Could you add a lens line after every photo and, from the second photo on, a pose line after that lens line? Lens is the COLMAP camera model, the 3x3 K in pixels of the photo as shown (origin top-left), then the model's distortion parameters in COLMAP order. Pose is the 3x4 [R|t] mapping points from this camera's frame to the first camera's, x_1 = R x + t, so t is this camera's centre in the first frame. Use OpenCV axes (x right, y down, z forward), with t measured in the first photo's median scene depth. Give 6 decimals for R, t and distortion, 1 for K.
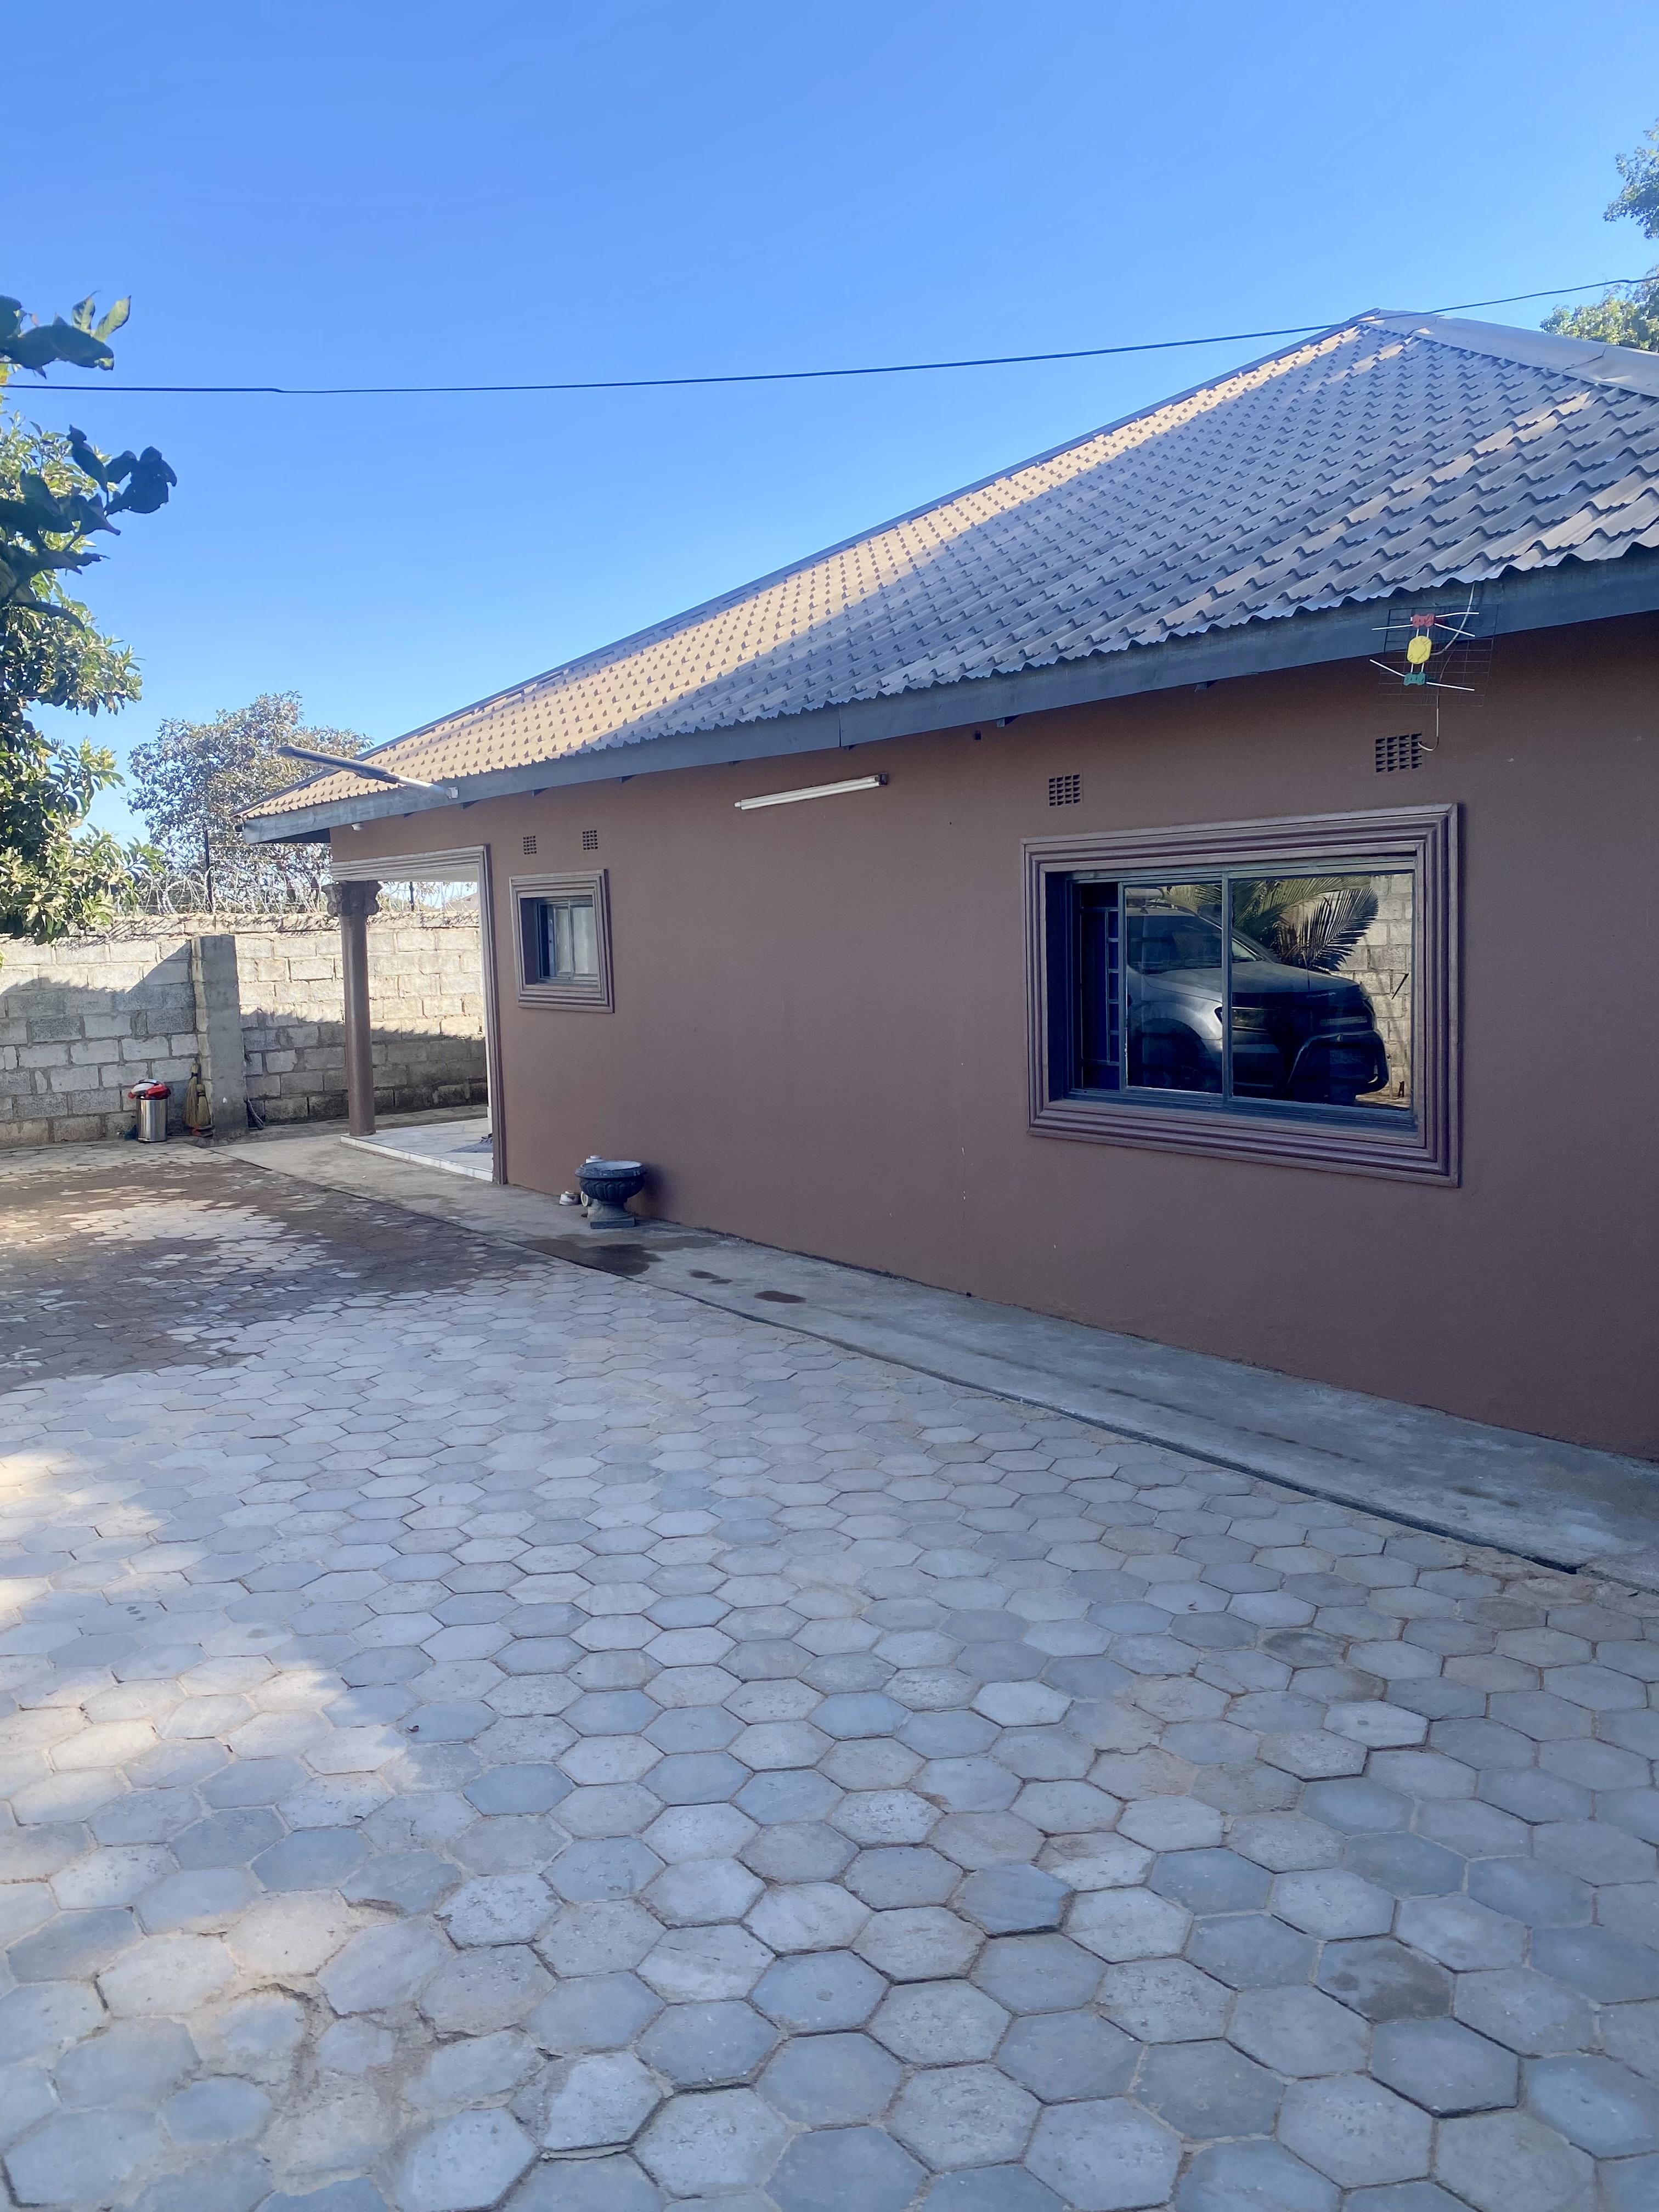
lens RADIAL K [[1690.7, 0, 832.2], [0, 1690.7, 1104.5], [0, 0, 1]] dist [0.006686, -0.000604]
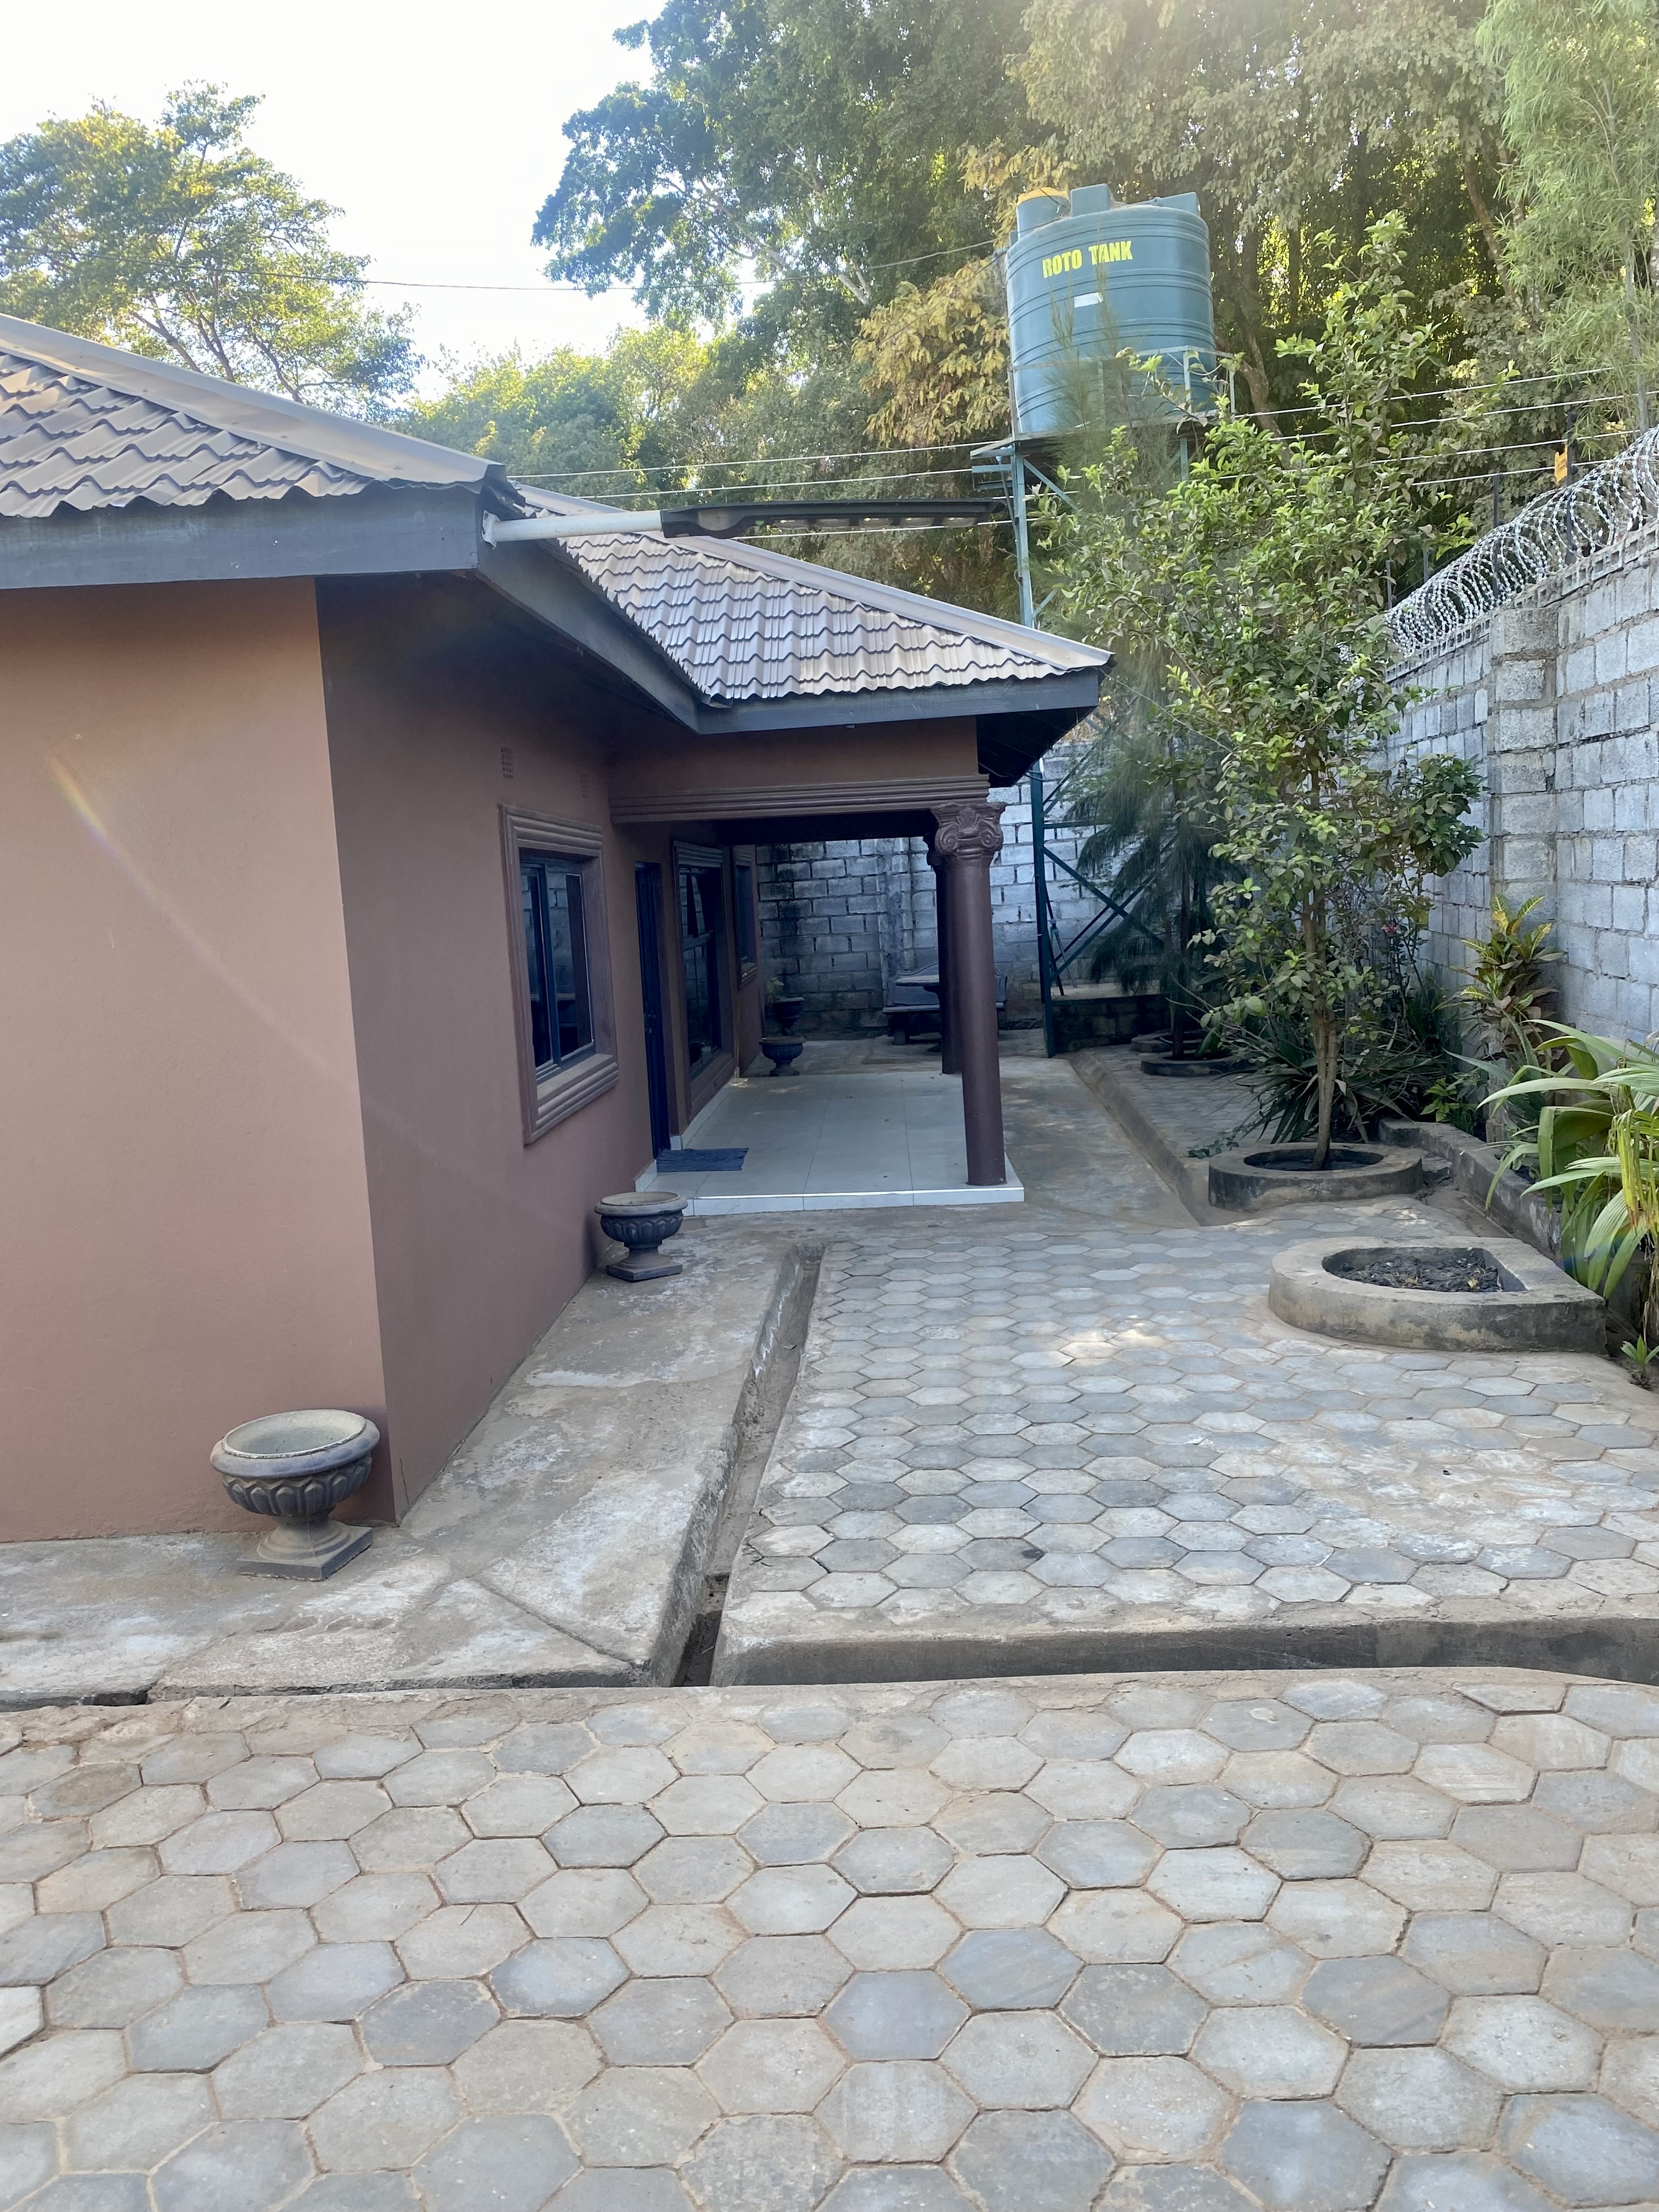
lens RADIAL K [[1690.7, 0, 835.2], [0, 1690.7, 1095.3], [0, 0, 1]] dist [0.006686, -0.000604]
pose [[0.616313, -0.093582, 0.781921, 0.012127], [0.109718, 0.993434, 0.032416, -0.015818], [-0.779821, 0.065813, 0.622534, 0.179174]]
